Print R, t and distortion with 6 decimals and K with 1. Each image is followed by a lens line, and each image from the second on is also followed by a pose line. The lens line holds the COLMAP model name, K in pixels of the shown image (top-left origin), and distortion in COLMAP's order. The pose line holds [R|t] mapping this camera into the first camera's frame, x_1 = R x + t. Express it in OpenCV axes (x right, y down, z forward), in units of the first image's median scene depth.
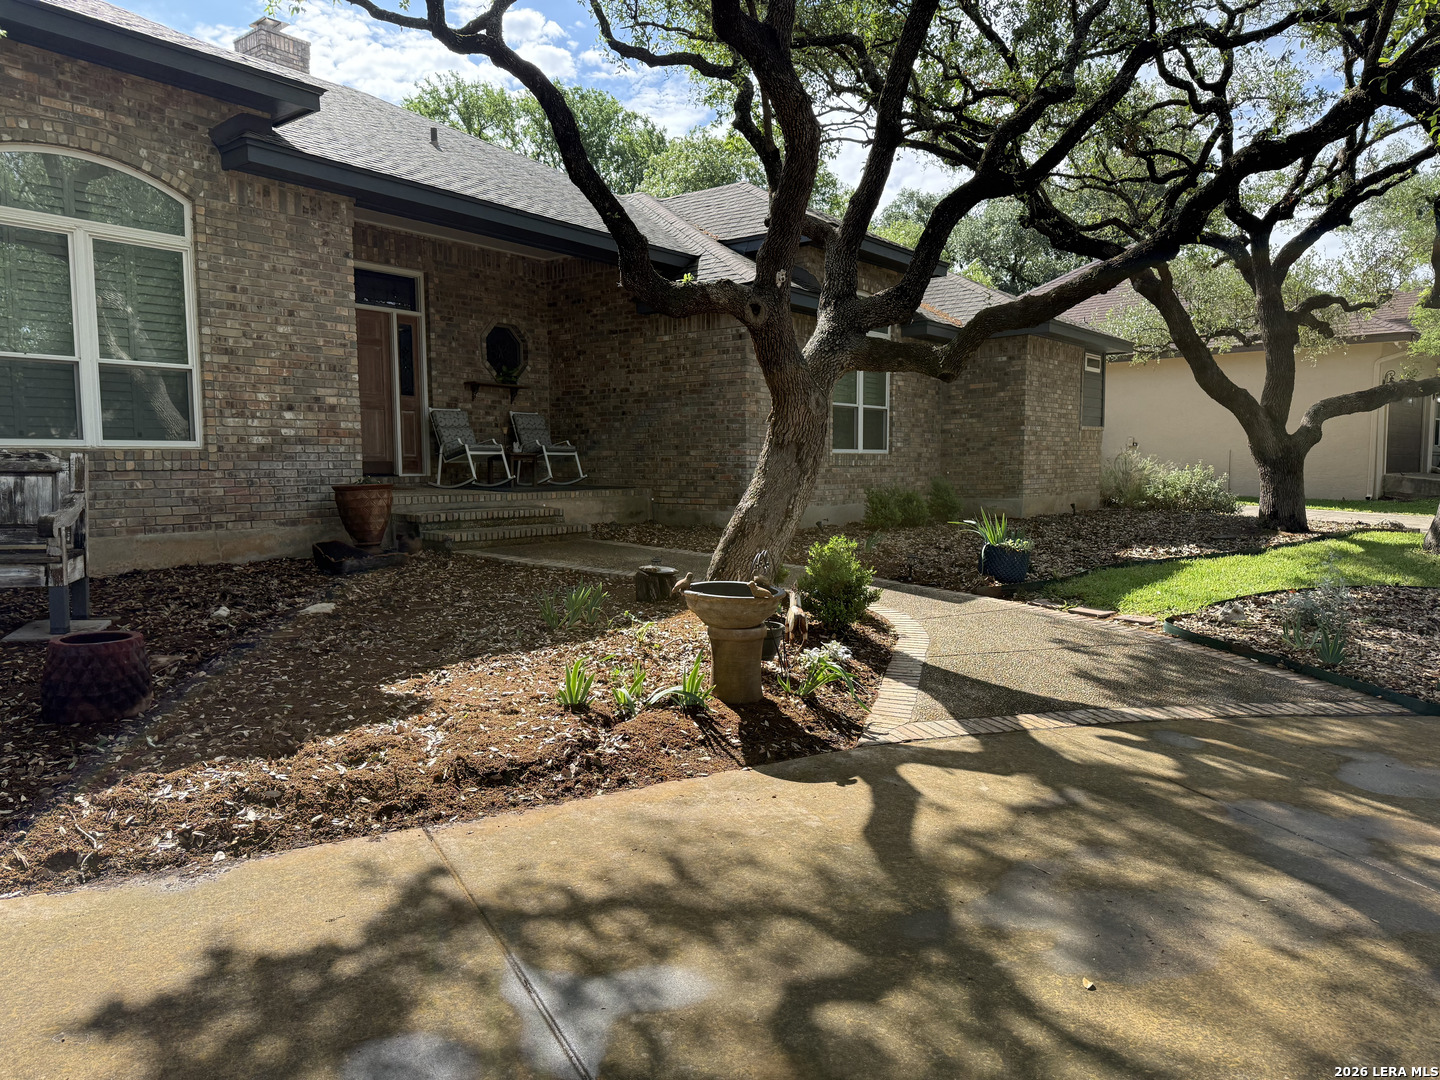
lens RADIAL K [[1003.4, 0, 723.9], [0, 1003.4, 539.7], [0, 0, 1]] dist [0.041162, -0.041388]
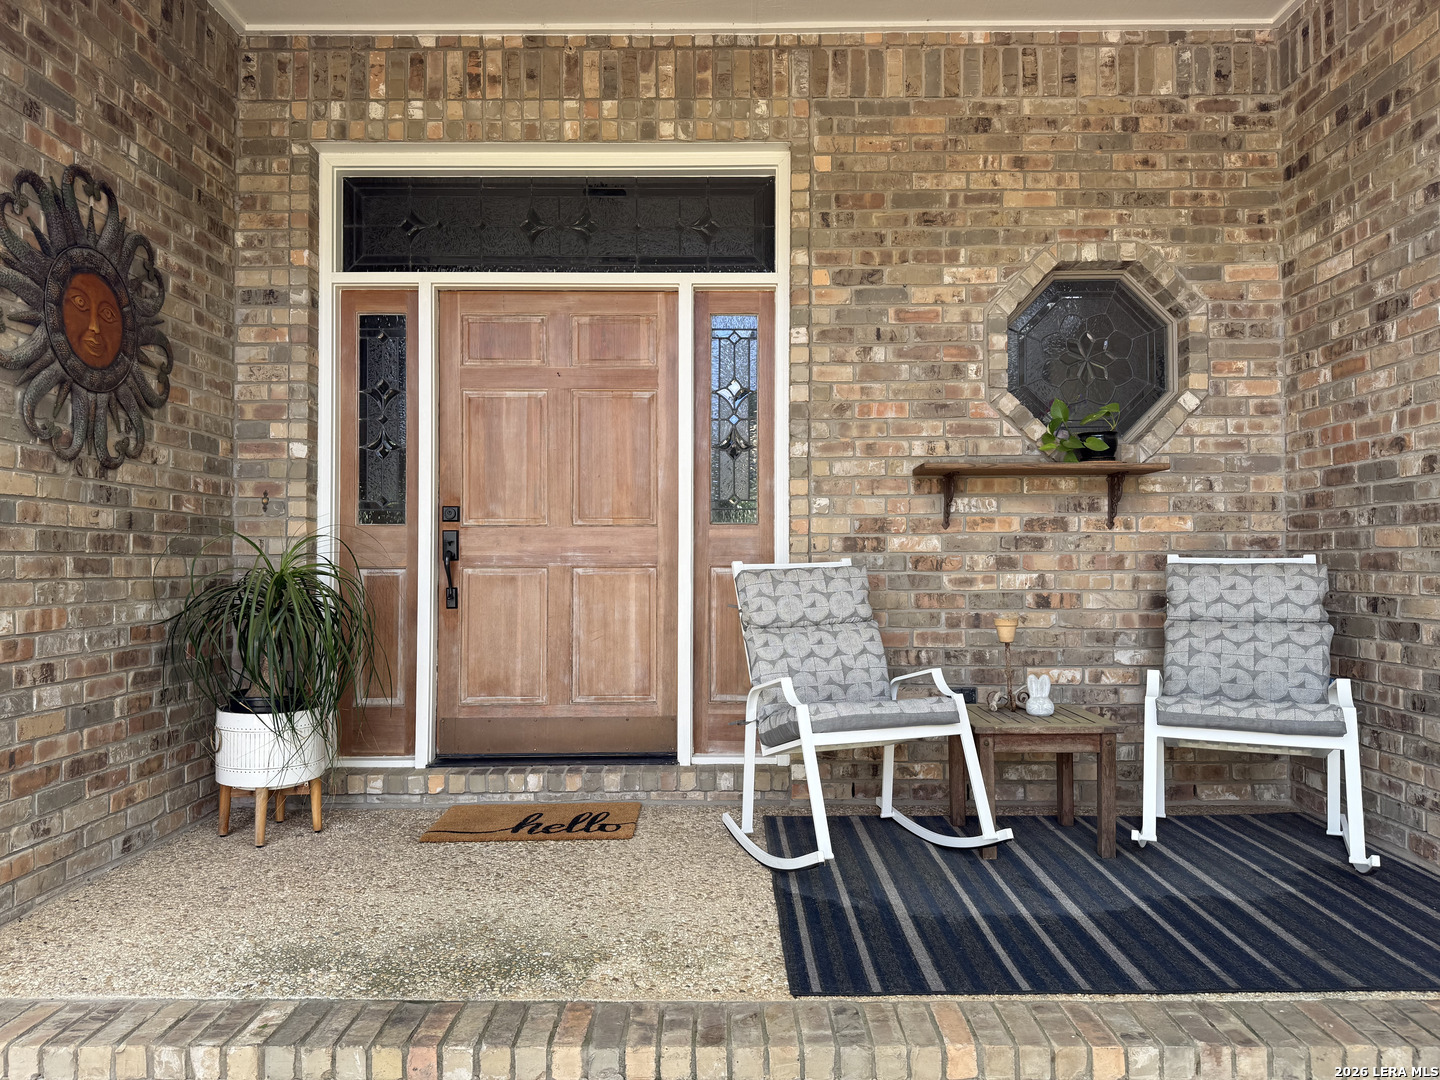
lens RADIAL K [[1003.4, 0, 723.6], [0, 1003.4, 552.0], [0, 0, 1]] dist [0.041162, -0.041388]
pose [[0.600176, -0.009230, -0.799815, -0.044155], [-0.059084, 0.996690, -0.055838, -0.107239], [0.797683, 0.080768, 0.597644, 0.752266]]
